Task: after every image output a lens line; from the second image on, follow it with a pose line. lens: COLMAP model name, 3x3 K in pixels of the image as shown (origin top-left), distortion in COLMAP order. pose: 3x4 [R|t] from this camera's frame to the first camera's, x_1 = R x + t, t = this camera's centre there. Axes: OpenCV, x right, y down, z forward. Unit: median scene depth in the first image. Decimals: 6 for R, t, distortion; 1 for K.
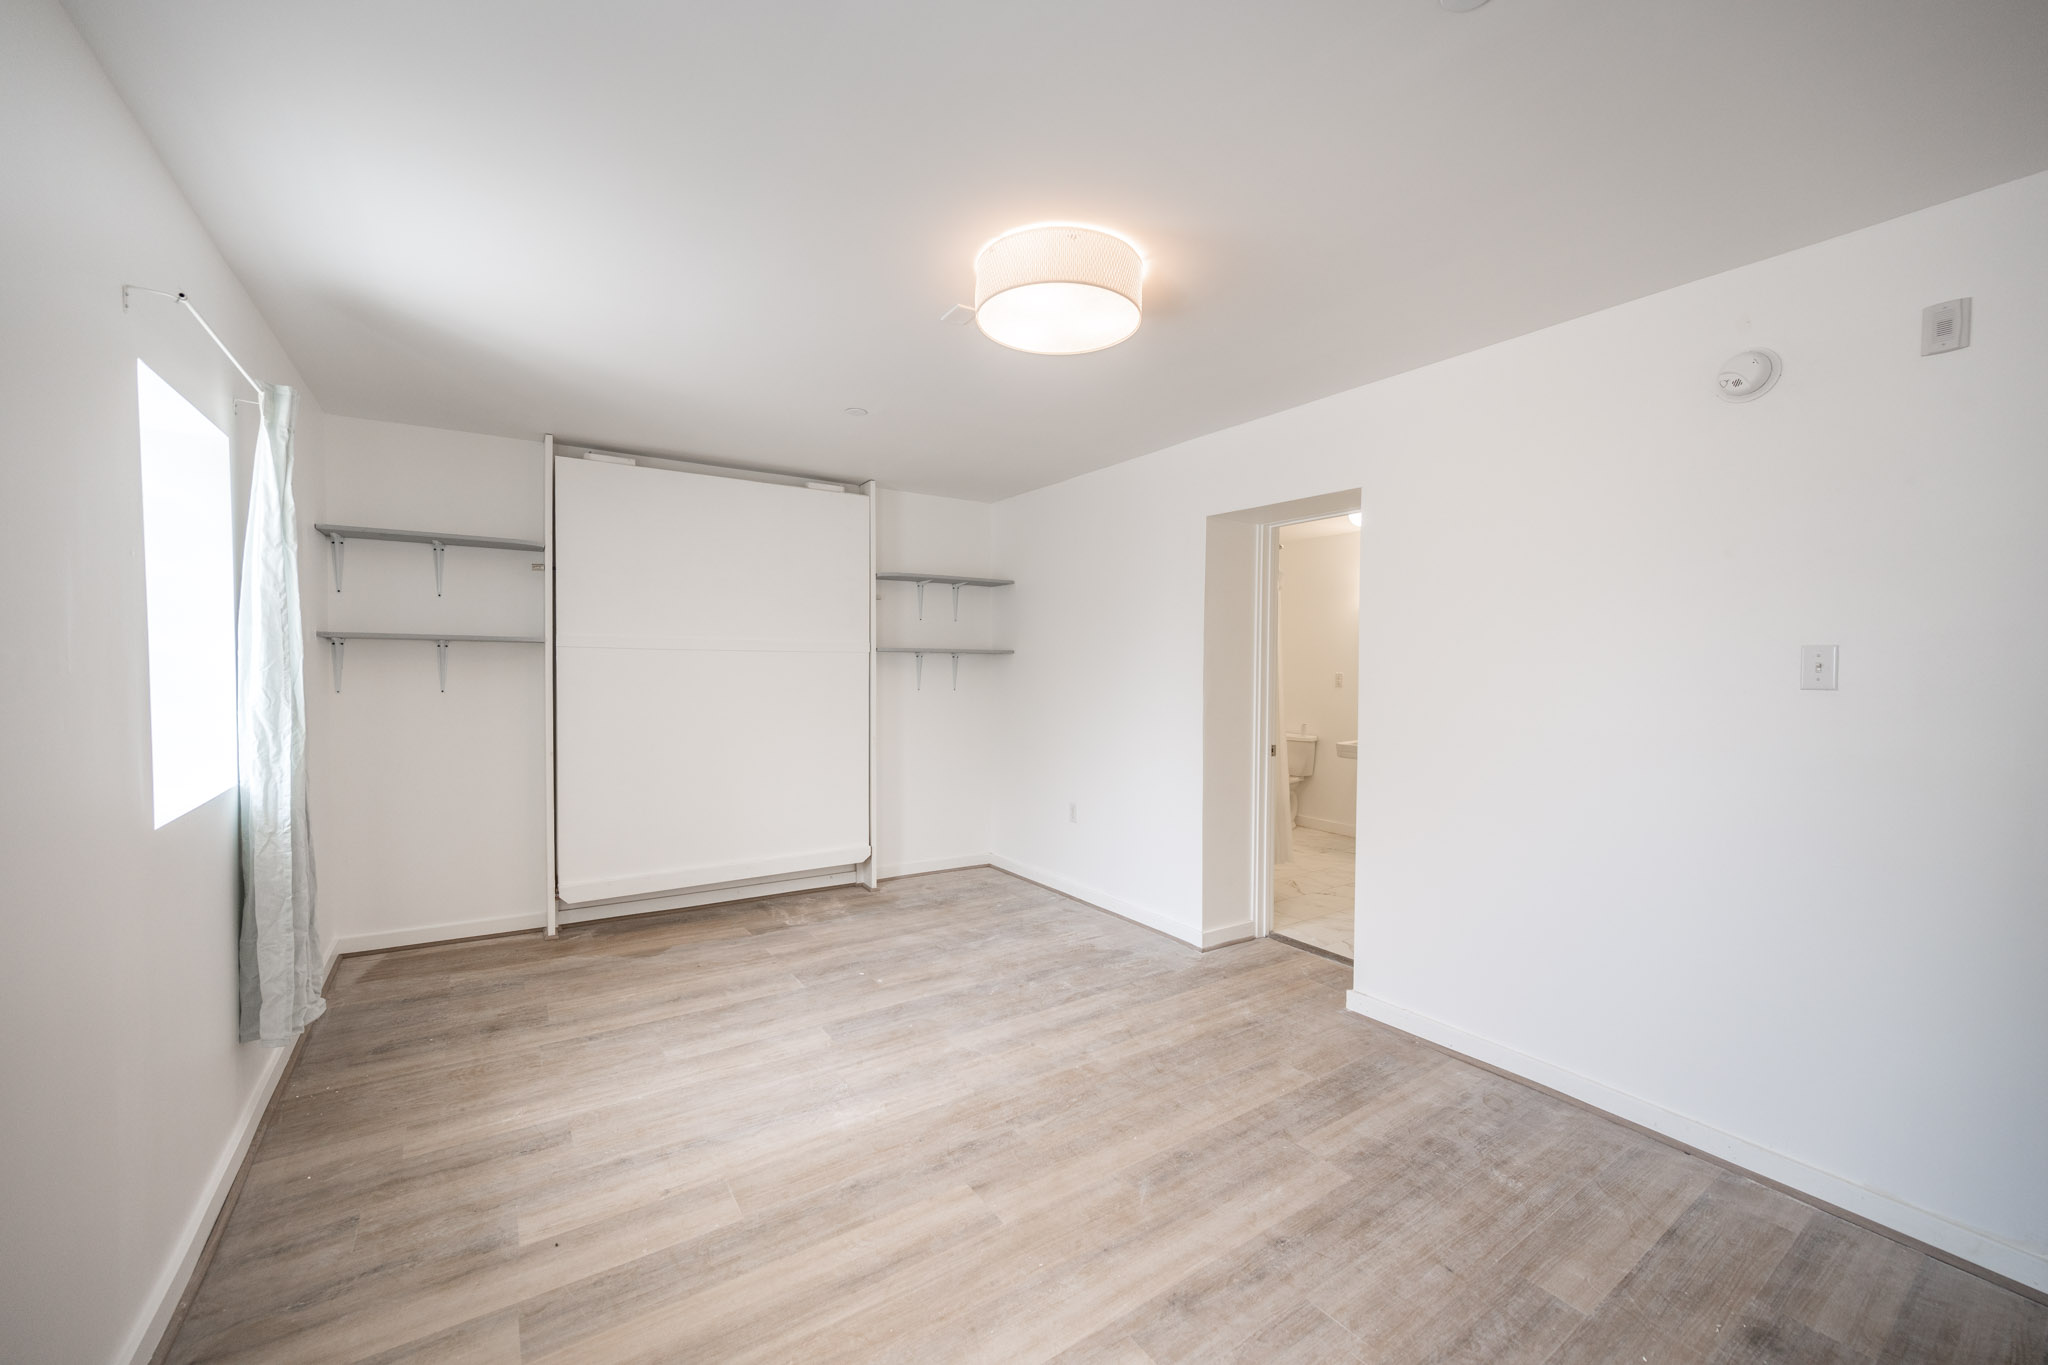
lens RADIAL K [[792.7, 0, 1023.0], [0, 792.7, 677.9], [0, 0, 1]] dist [0.000033, -0.000109]
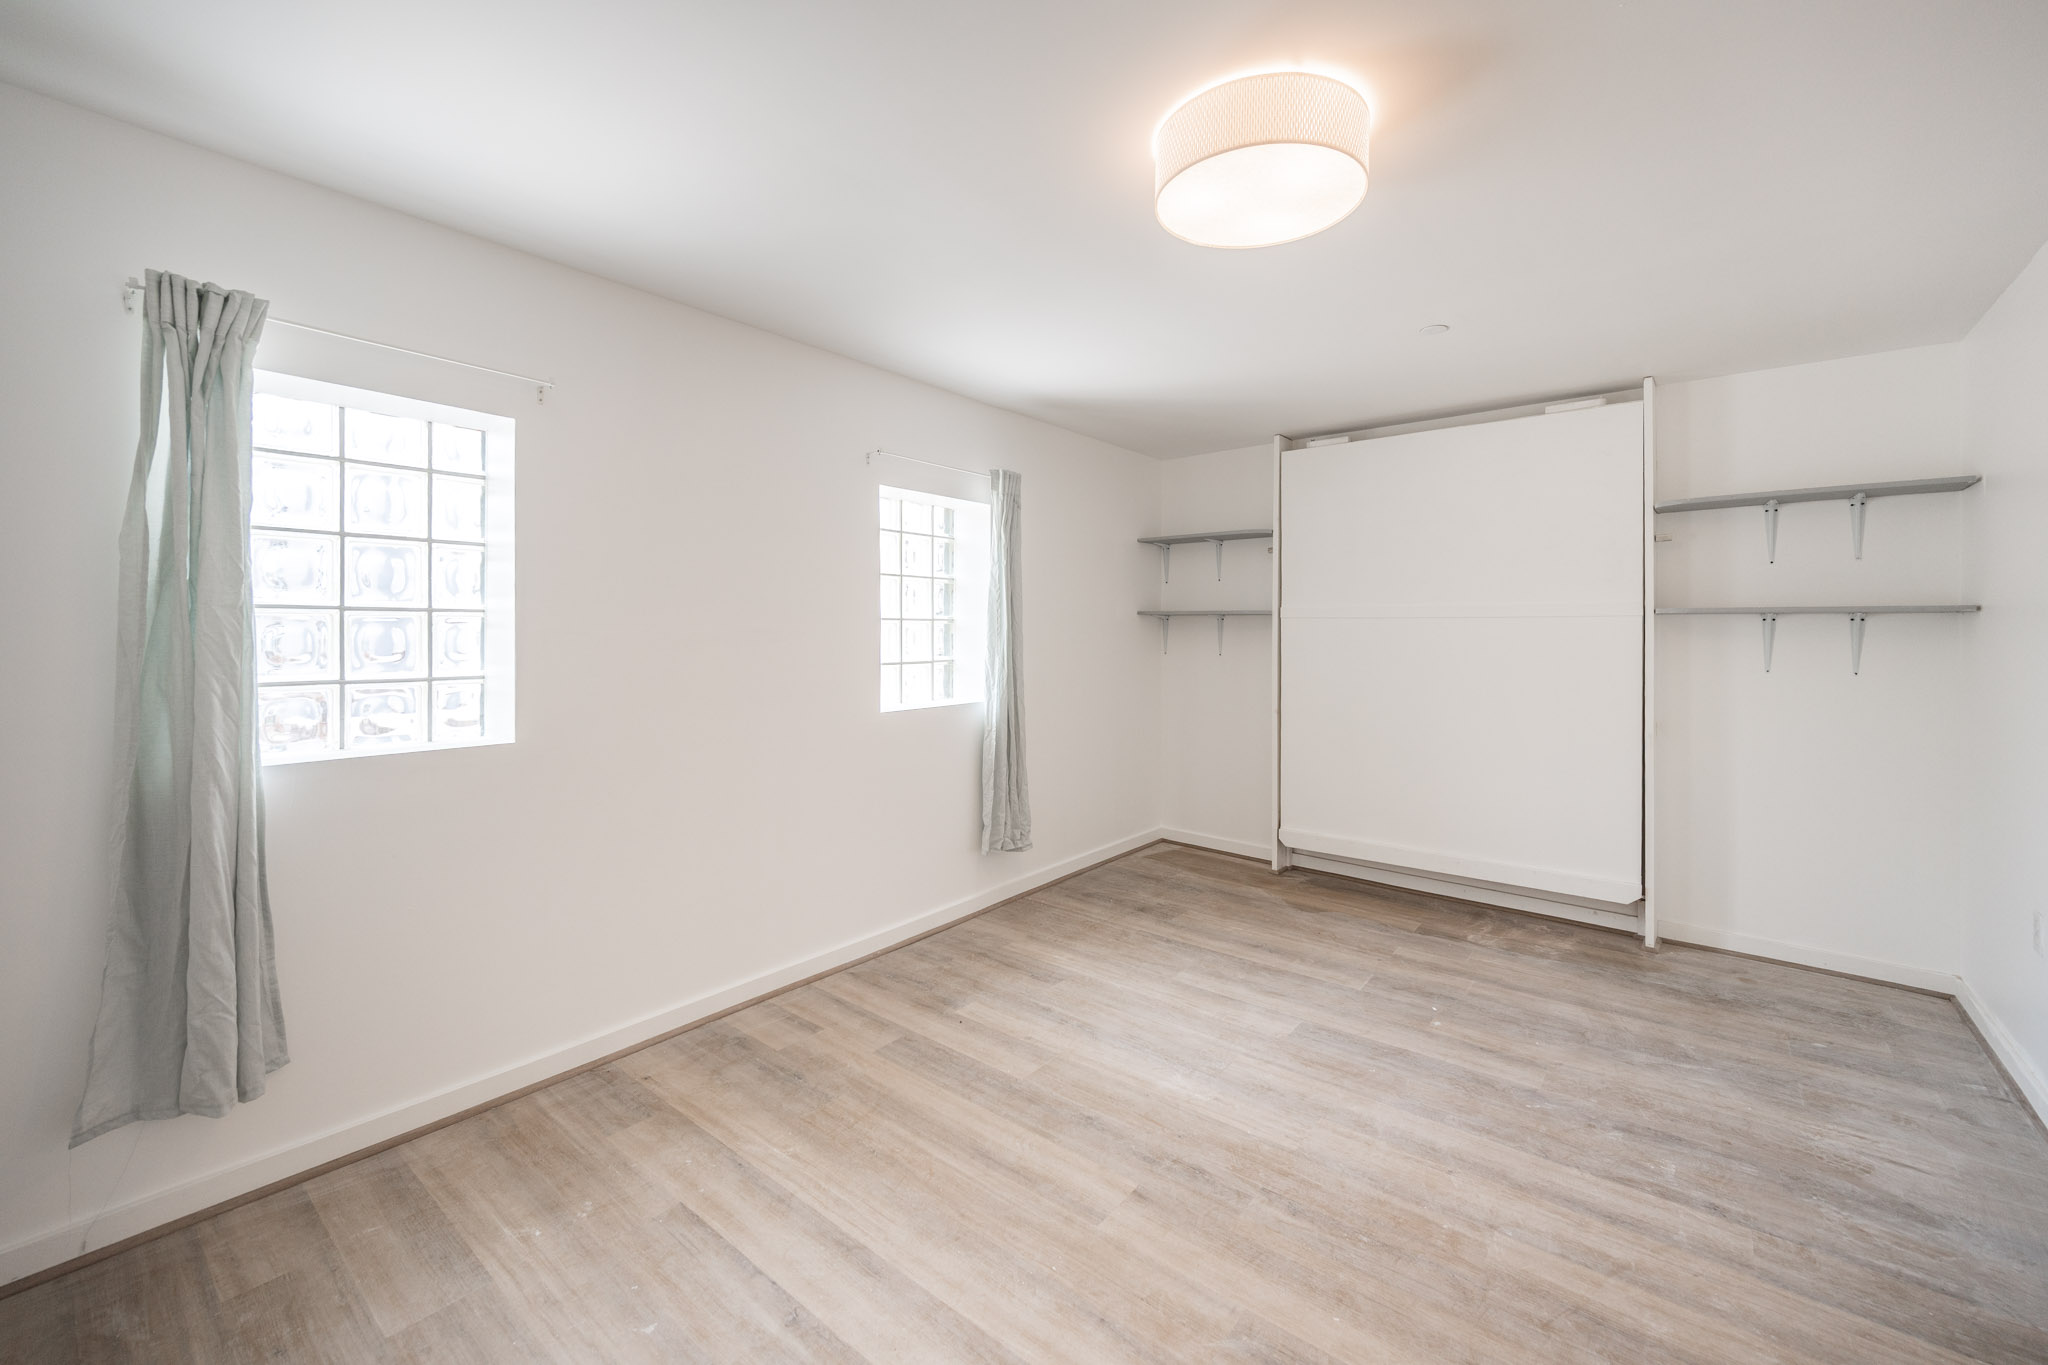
lens RADIAL K [[824.5, 0, 1045.7], [0, 824.5, 637.9], [0, 0, 1]] dist [-0.000866, -0.000425]
pose [[0.304240, 0.002018, -0.952593, 0.641768], [-0.016905, 0.999852, -0.003281, -0.002031], [0.952445, 0.017102, 0.304229, 0.460553]]
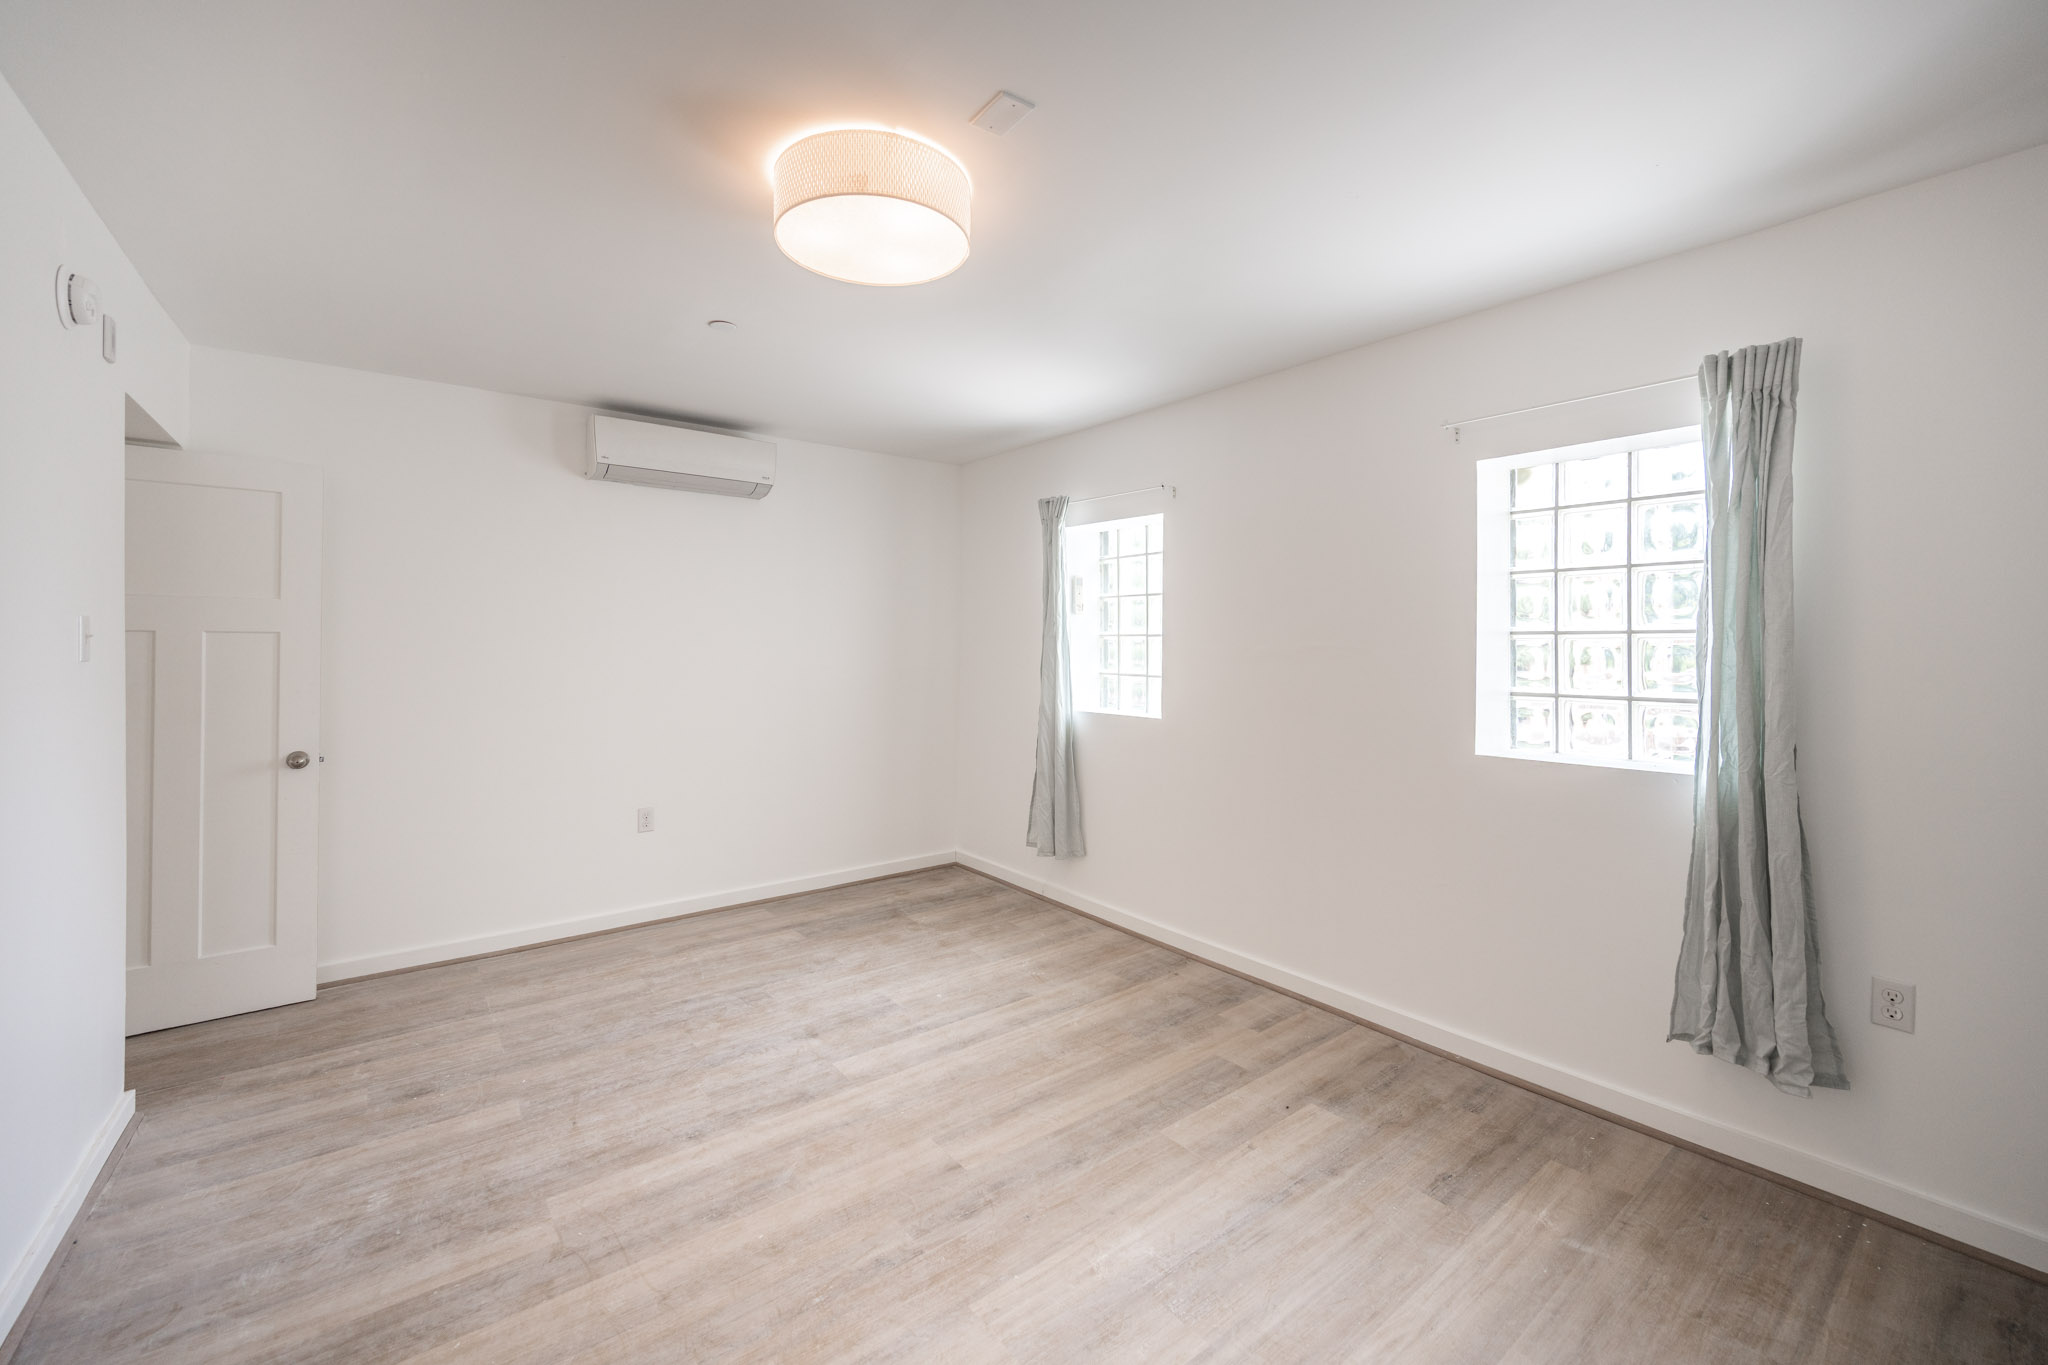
lens RADIAL K [[858.1, 0, 1013.4], [0, 858.1, 638.8], [0, 0, 1]] dist [-0.000053, -0.000289]
pose [[-0.998735, -0.011502, -0.048949, -0.053926], [-0.012073, 0.999862, 0.011381, -0.027835], [0.048811, 0.011957, -0.998736, 1.611185]]
